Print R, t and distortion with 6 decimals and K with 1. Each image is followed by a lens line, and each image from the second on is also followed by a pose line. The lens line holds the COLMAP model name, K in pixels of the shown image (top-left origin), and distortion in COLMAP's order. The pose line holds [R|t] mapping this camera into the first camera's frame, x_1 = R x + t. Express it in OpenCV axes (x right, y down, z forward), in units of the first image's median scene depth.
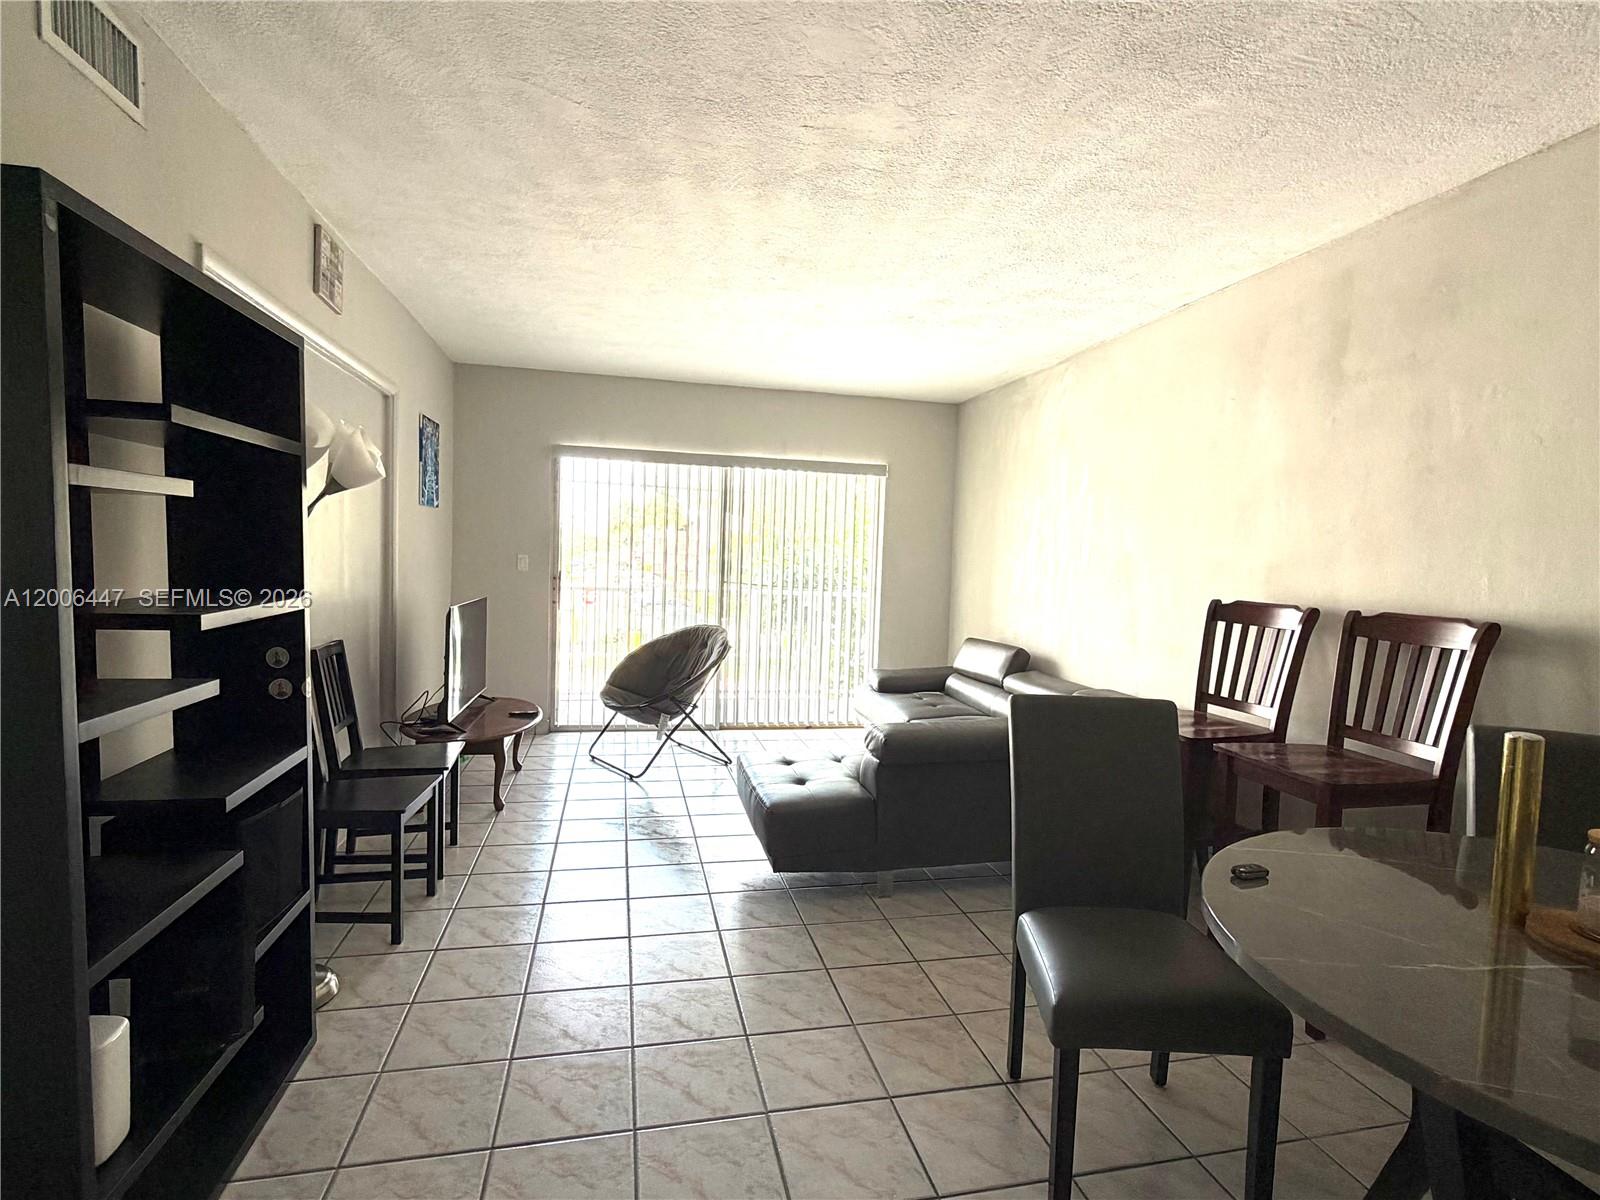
lens RADIAL K [[788.4, 0, 800.0], [0, 788.4, 600.0], [0, 0, 1]] dist [-0.015595, -0.000300]
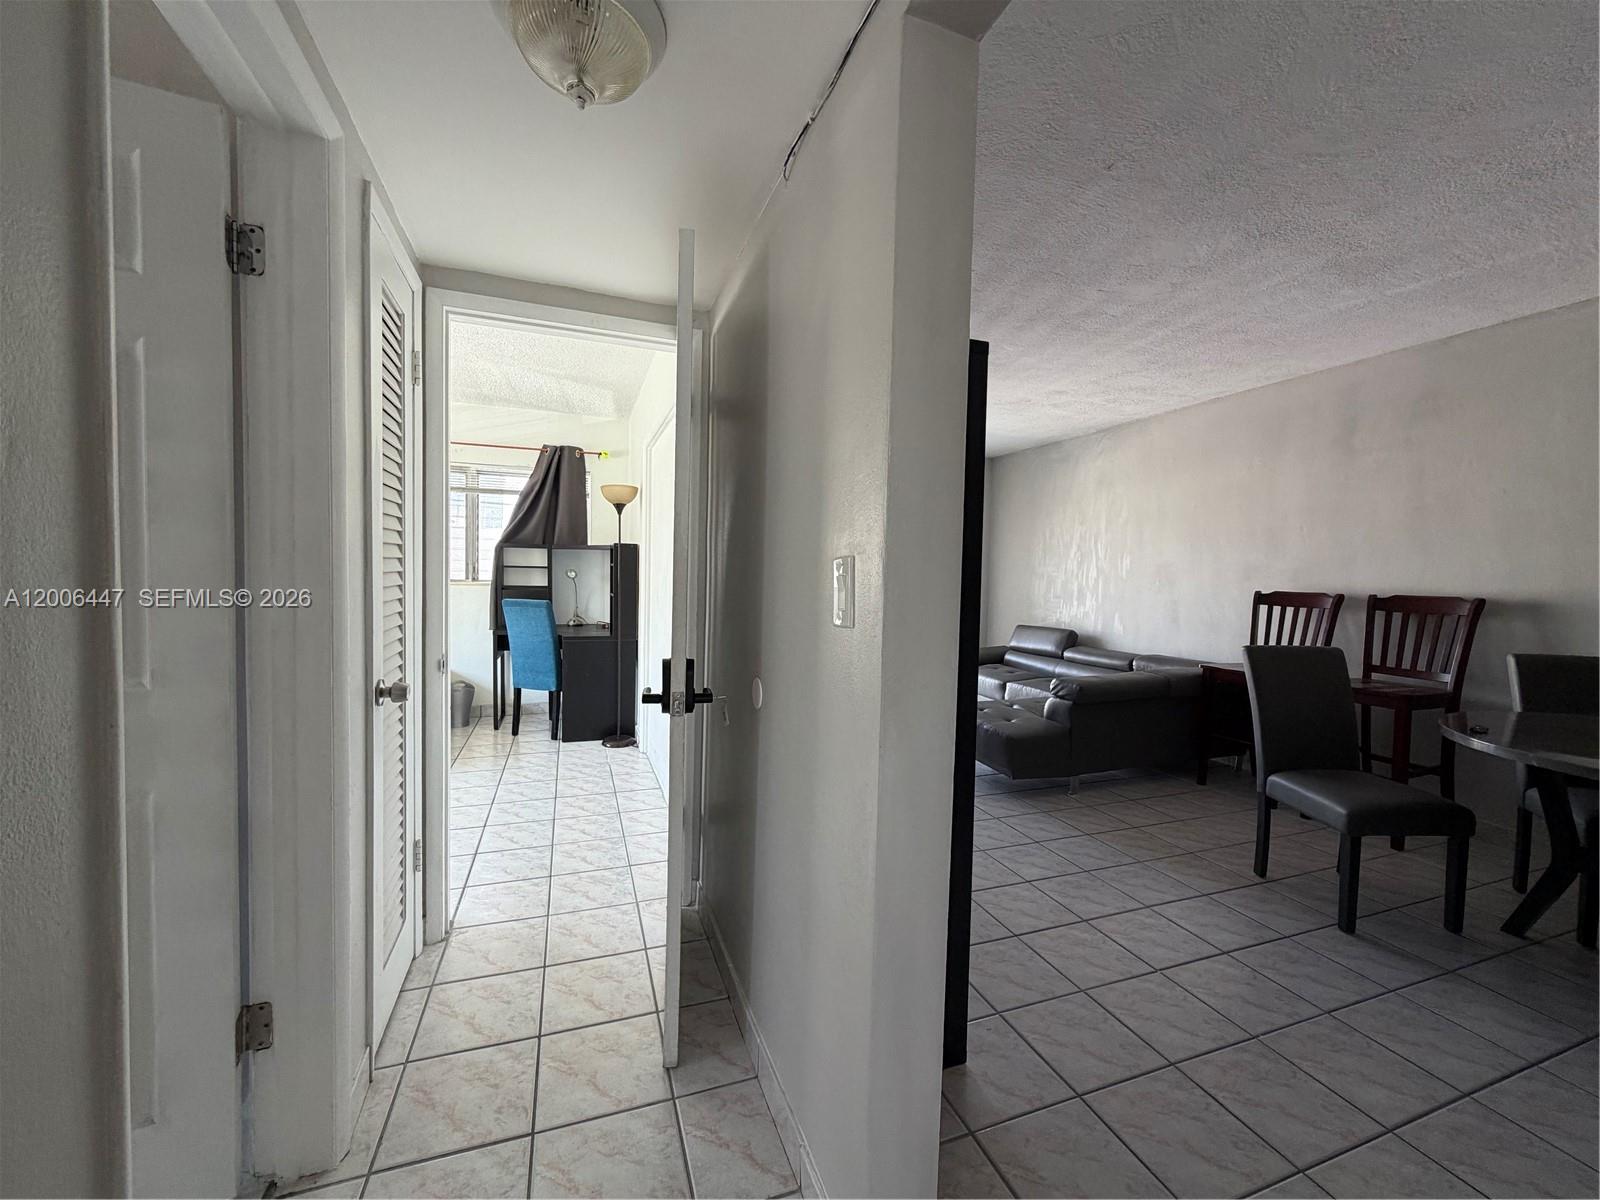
lens RADIAL K [[625.5, 0, 802.4], [0, 625.5, 613.5], [0, 0, 1]] dist [-0.020452, 0.000210]
pose [[0.992211, -0.027690, 0.121455, -0.598066], [0.026089, 0.999551, 0.014755, 0.002100], [-0.121809, -0.011471, 0.992487, -0.123707]]
